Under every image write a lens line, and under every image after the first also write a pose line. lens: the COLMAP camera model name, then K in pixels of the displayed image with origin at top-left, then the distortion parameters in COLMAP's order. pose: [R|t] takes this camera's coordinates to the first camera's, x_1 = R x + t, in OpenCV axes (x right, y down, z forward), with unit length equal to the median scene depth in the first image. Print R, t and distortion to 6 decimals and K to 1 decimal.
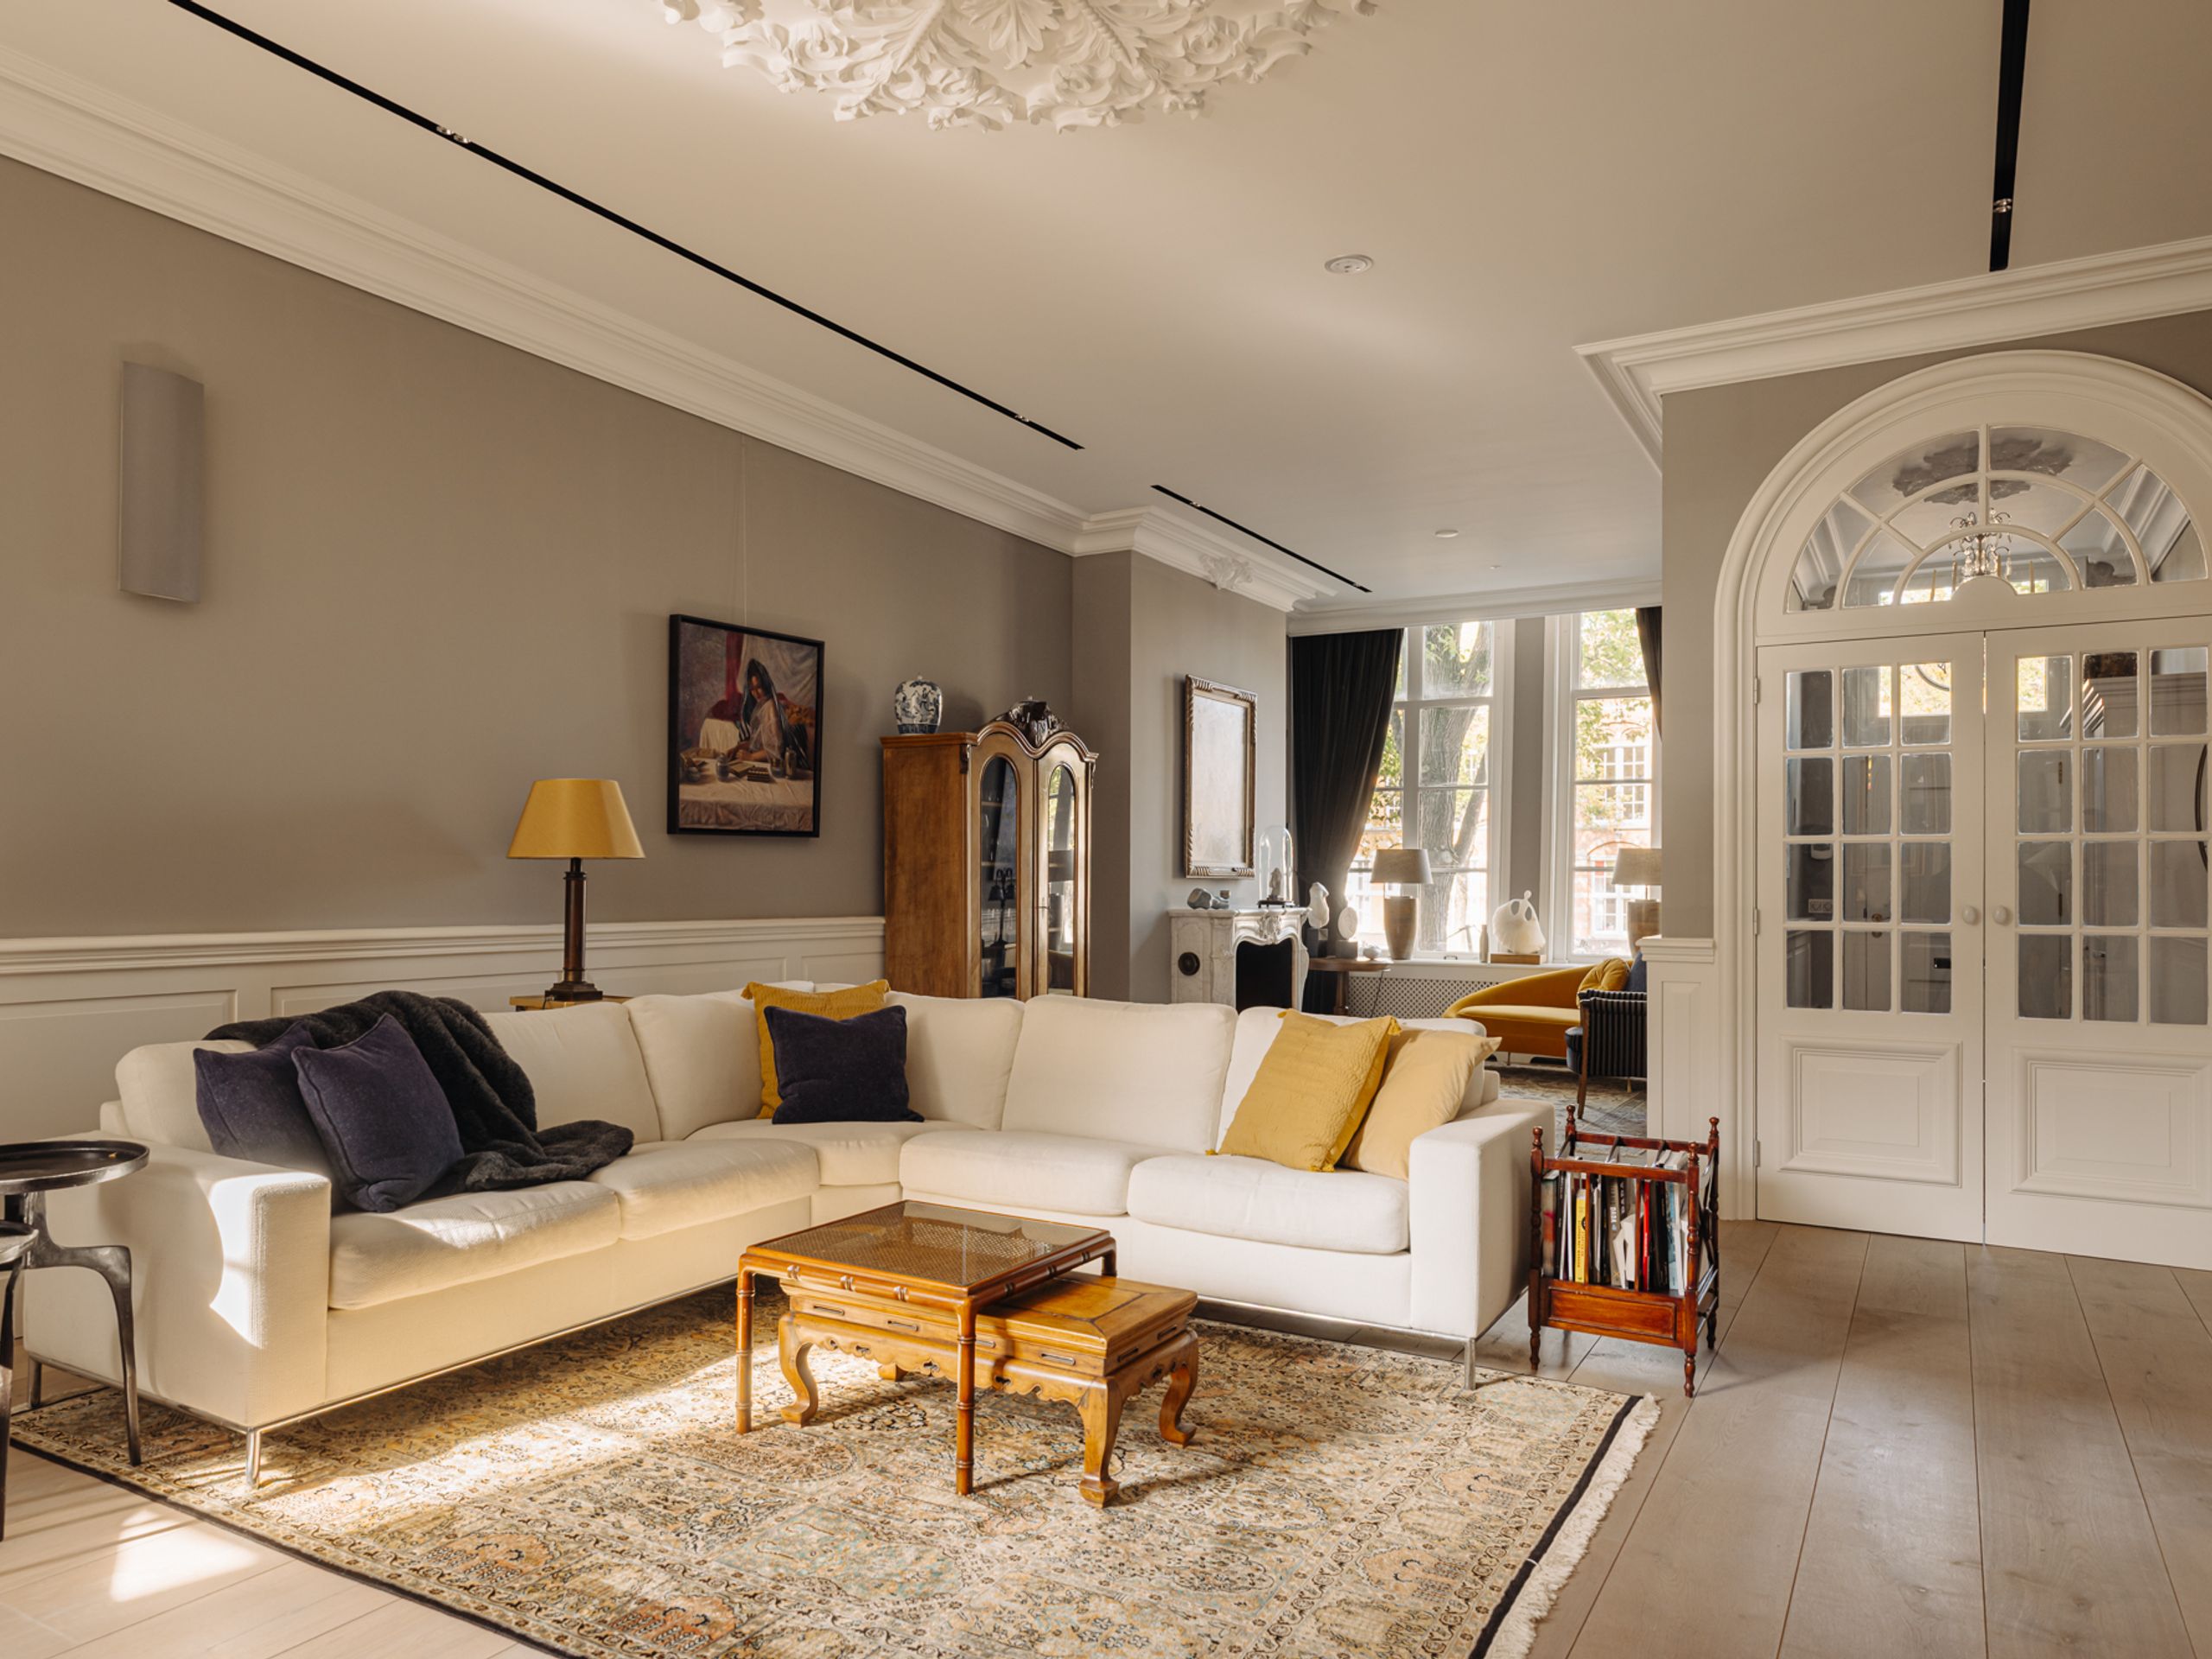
lens RADIAL K [[1445.5, 0, 1097.8], [0, 1445.5, 844.4], [0, 0, 1]] dist [0.004650, 0.000251]
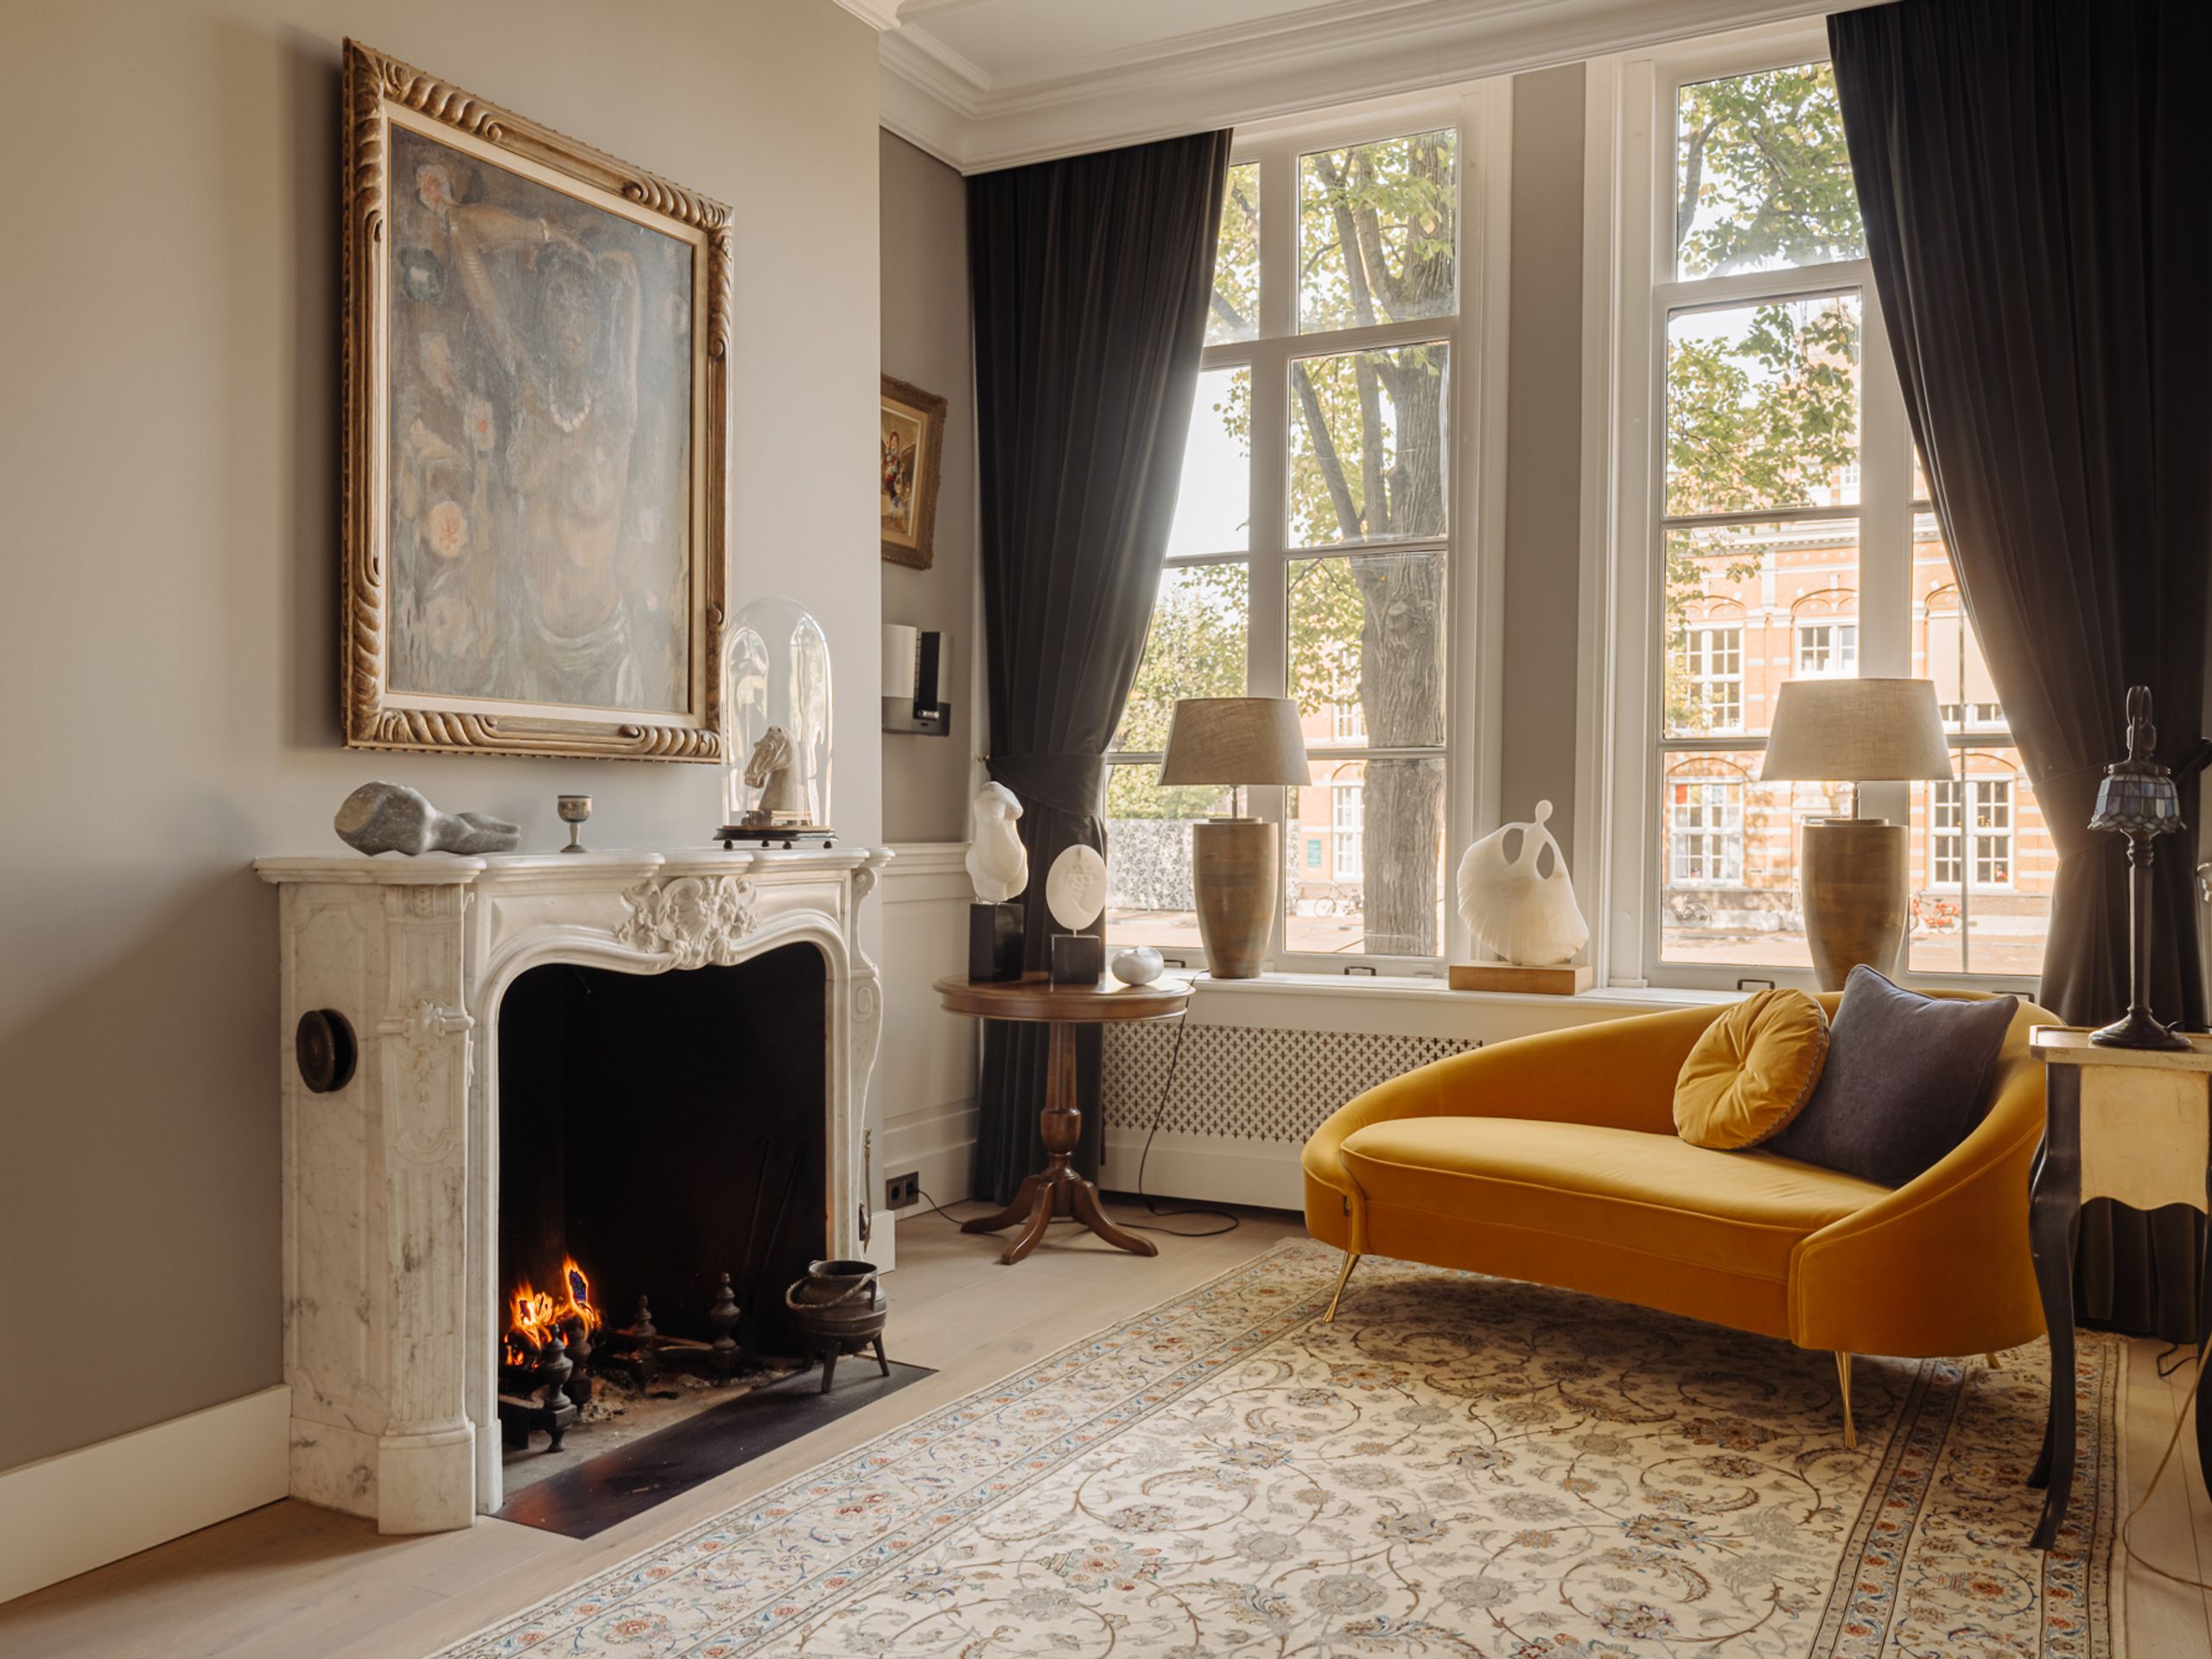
lens RADIAL K [[1853.3, 0, 1111.9], [0, 1853.3, 825.1], [0, 0, 1]] dist [-0.013139, -0.004186]
pose [[0.999264, -0.006332, 0.037833, 0.166712], [0.005235, 0.999564, 0.029044, 0.024101], [-0.038000, -0.028825, 0.998862, 0.523034]]
